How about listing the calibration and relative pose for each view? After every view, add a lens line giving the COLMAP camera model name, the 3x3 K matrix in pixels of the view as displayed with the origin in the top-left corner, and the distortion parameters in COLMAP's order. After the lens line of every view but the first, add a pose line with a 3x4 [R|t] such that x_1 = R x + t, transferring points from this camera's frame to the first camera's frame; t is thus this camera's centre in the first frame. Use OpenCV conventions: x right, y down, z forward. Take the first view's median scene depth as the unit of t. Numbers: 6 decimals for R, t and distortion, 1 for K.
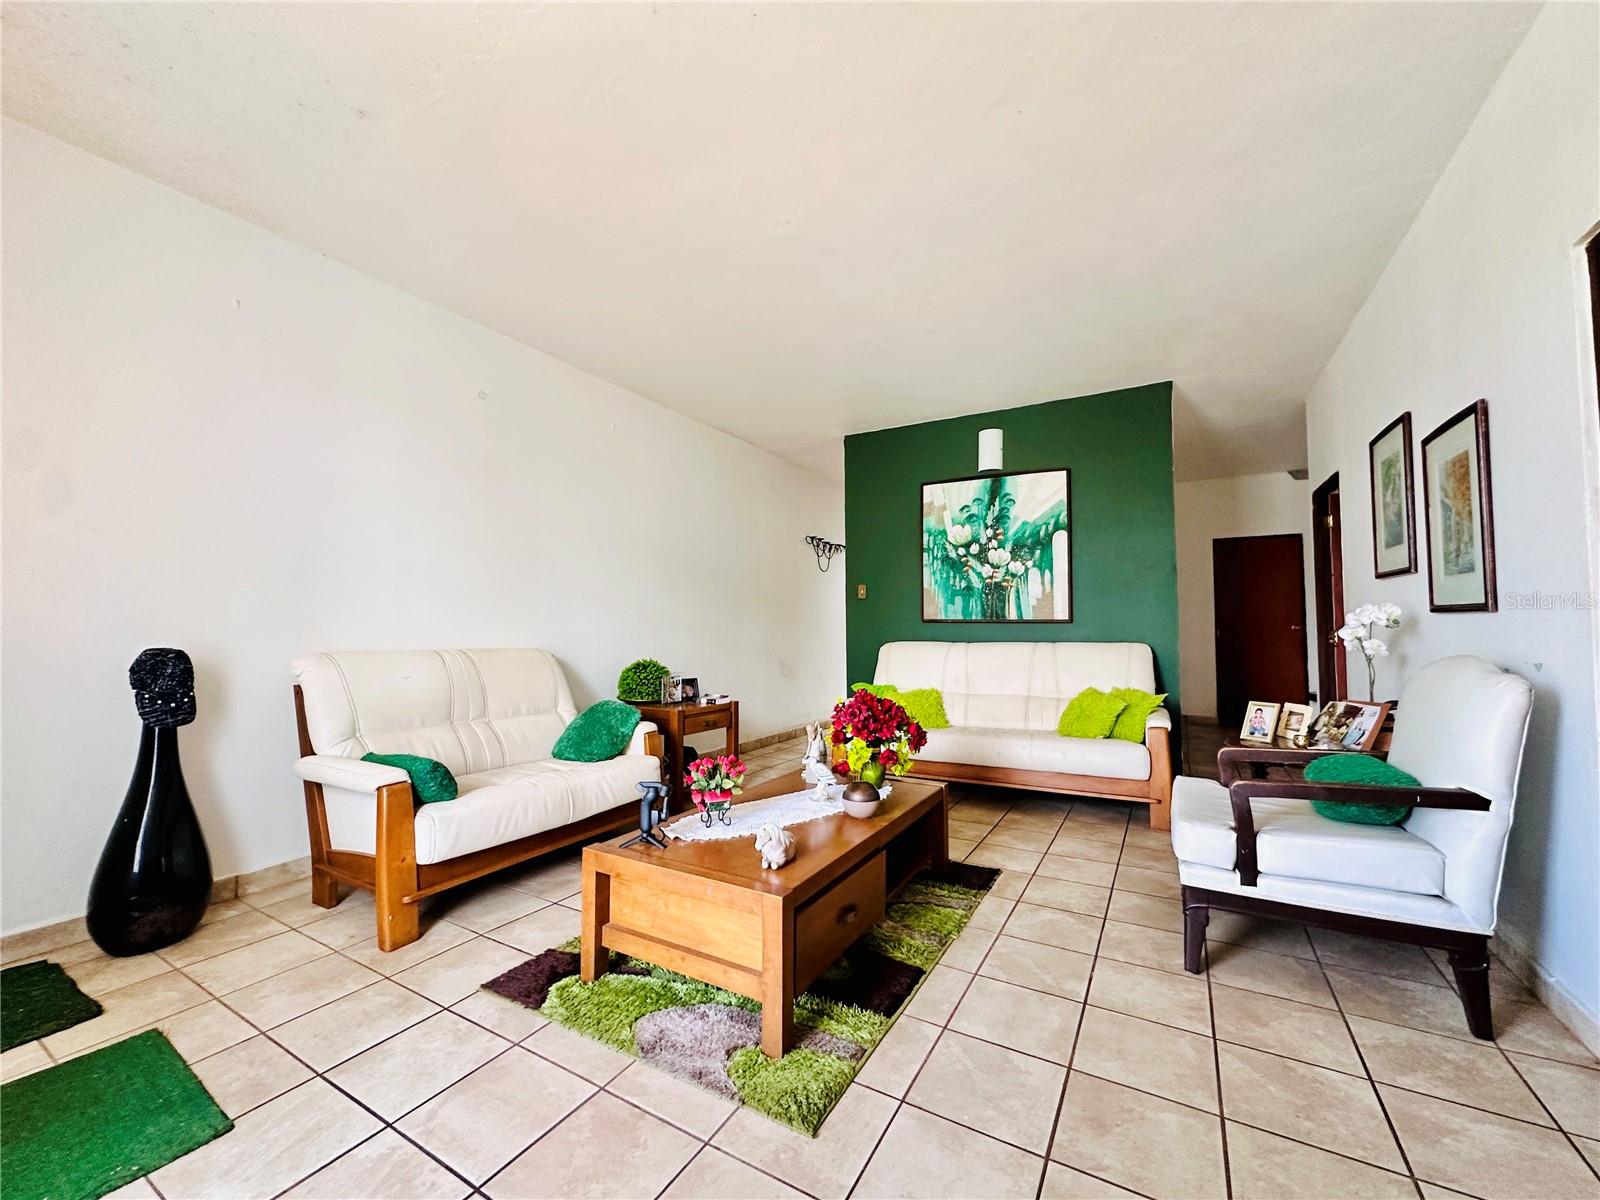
lens RADIAL K [[637.6, 0, 795.9], [0, 637.6, 600.2], [0, 0, 1]] dist [-0.004581, -0.000047]
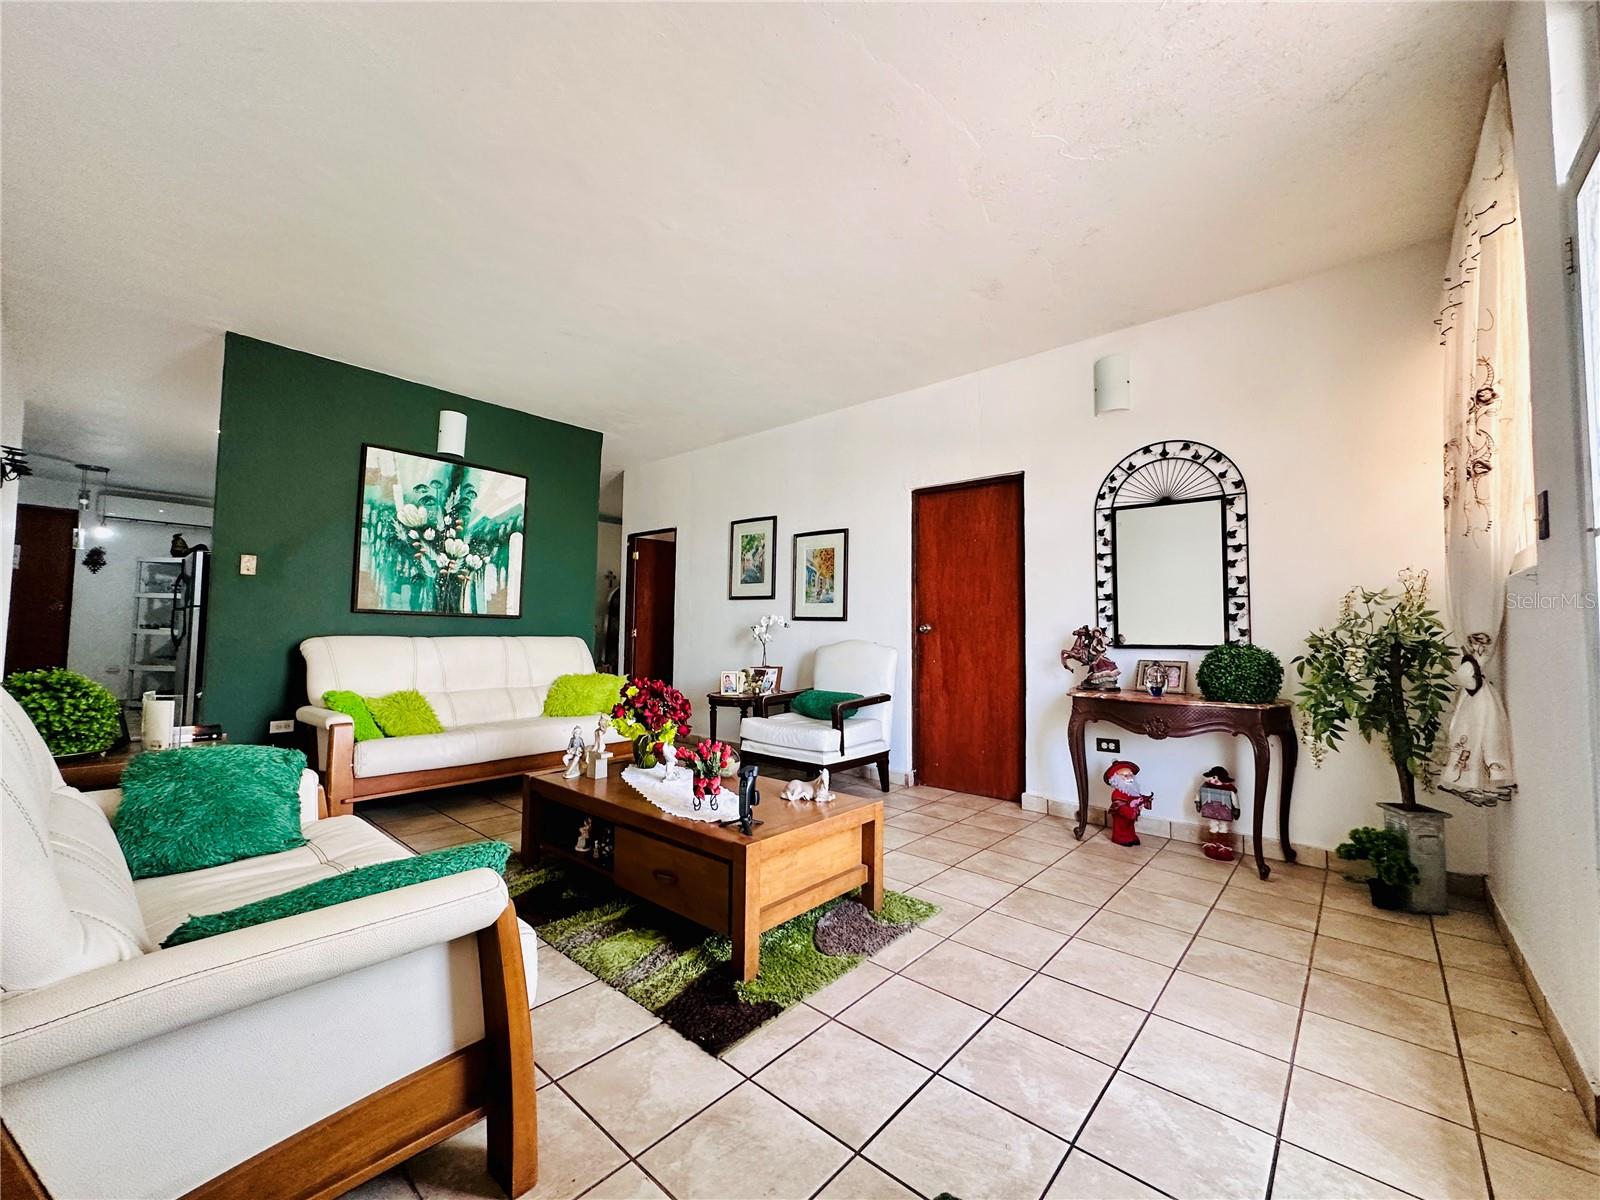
lens RADIAL K [[637.6, 0, 802.4], [0, 637.6, 598.5], [0, 0, 1]] dist [-0.004581, -0.000047]
pose [[0.191758, 0.057160, 0.979776, -0.515228], [-0.058798, 0.997178, -0.046668, 0.022555], [-0.979679, -0.048660, 0.194578, 0.300943]]
